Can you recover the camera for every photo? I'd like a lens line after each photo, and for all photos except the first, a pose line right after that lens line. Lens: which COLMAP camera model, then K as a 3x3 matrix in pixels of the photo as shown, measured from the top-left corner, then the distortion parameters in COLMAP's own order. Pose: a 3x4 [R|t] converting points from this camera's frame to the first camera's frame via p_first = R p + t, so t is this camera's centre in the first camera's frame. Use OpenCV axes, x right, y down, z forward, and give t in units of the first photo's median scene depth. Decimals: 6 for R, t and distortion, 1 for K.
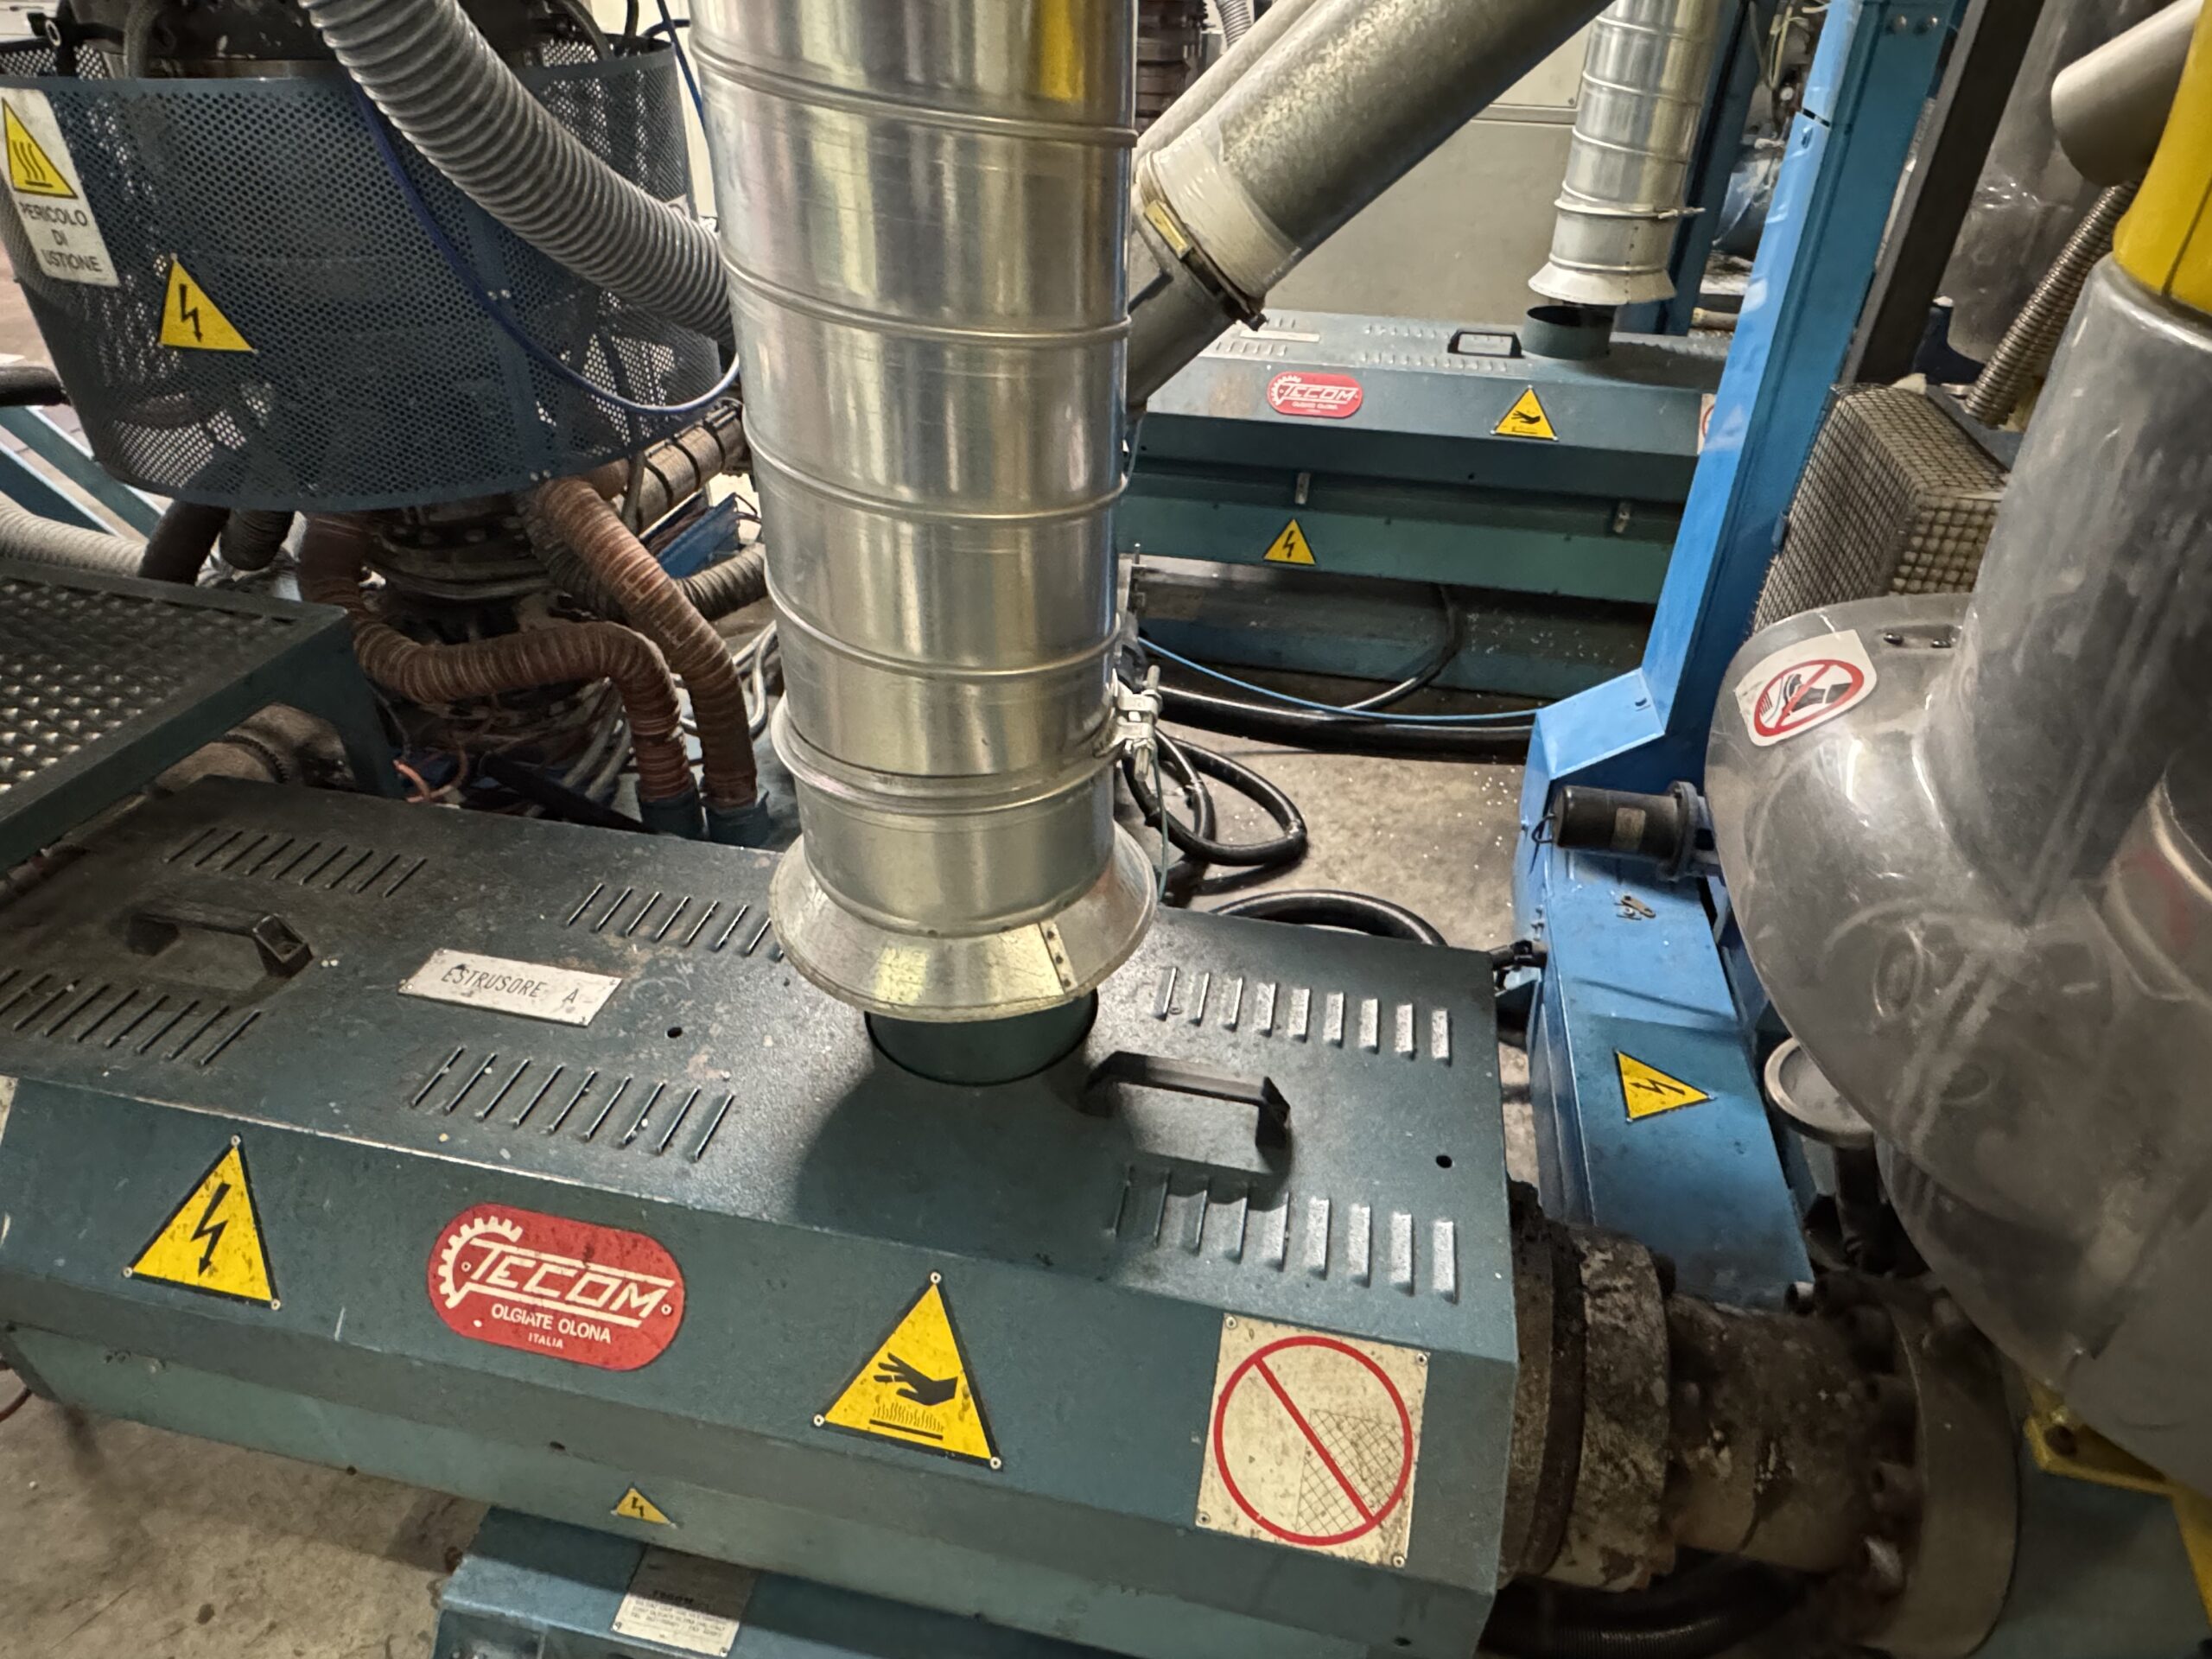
lens RADIAL K [[1291.6, 0, 1099.5], [0, 1291.6, 826.8], [0, 0, 1]] dist [-0.007109, 0.010620]
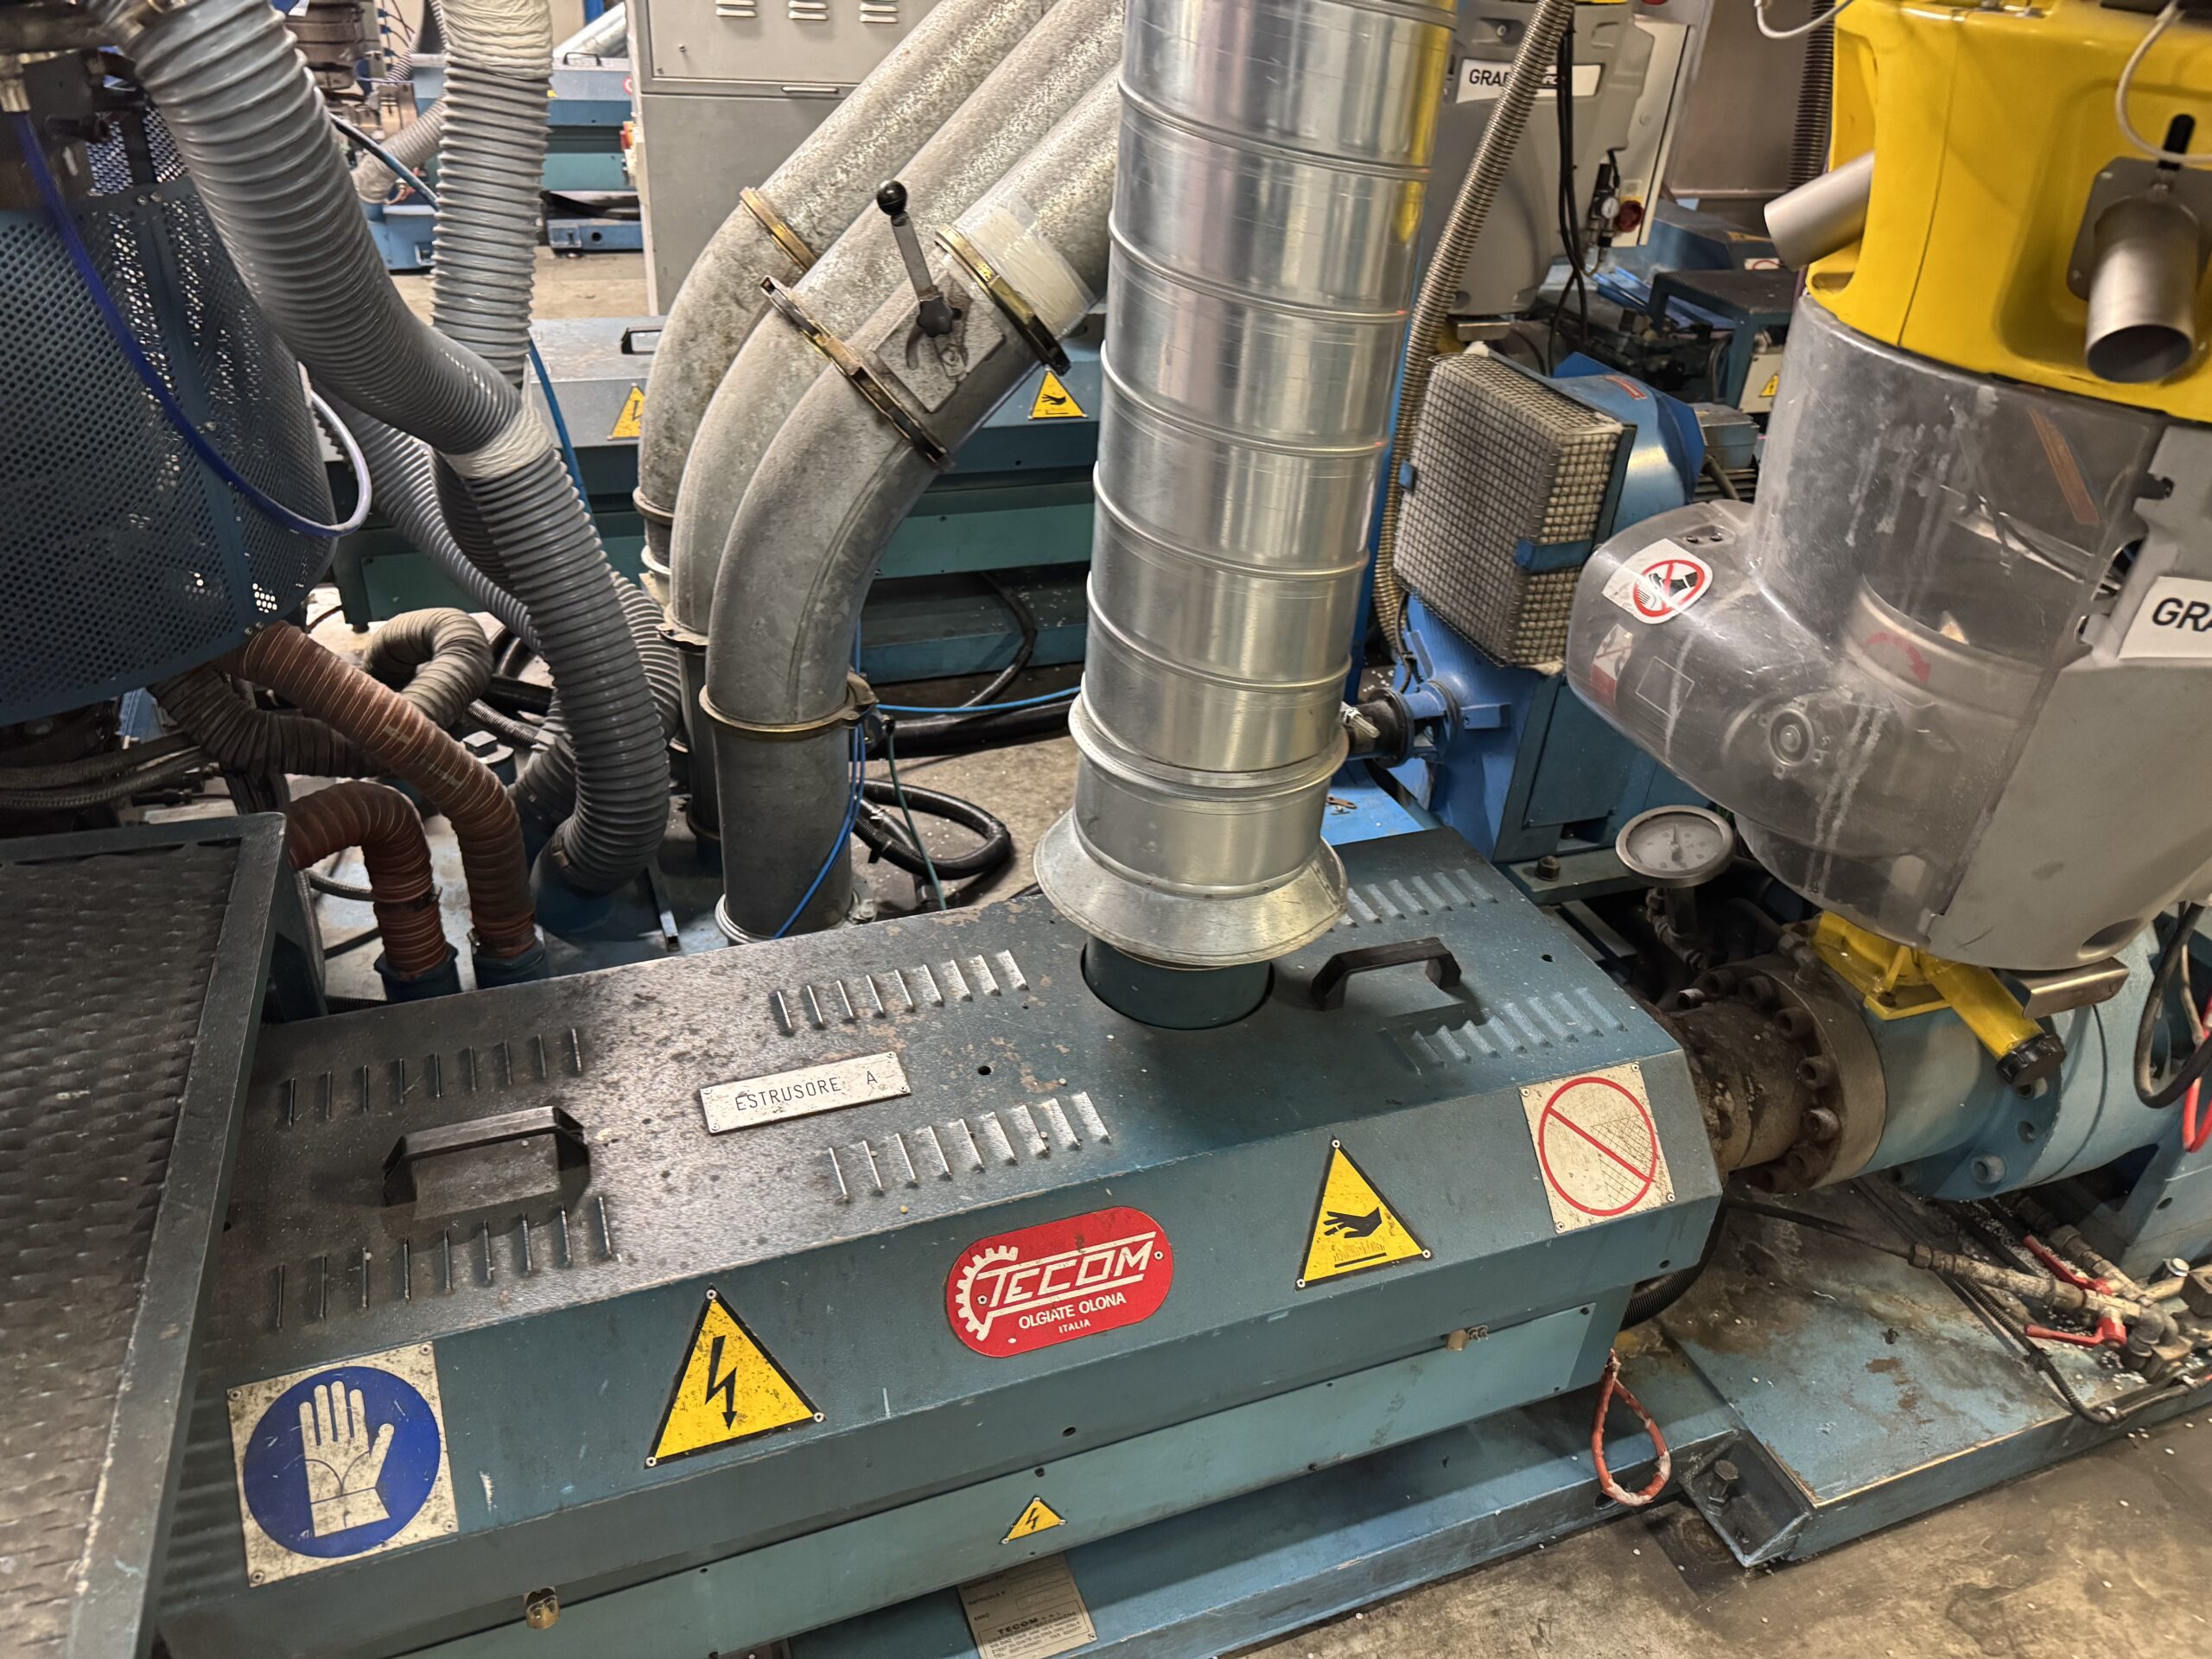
lens RADIAL K [[1553.7, 0, 1100.4], [0, 1553.7, 819.0], [0, 0, 1]] dist [0.087565, -0.008775]
pose [[0.839465, -0.256527, 0.479054, -0.954843], [0.269794, 0.961986, 0.042362, -0.092779], [-0.471710, 0.093685, 0.876763, -0.287312]]
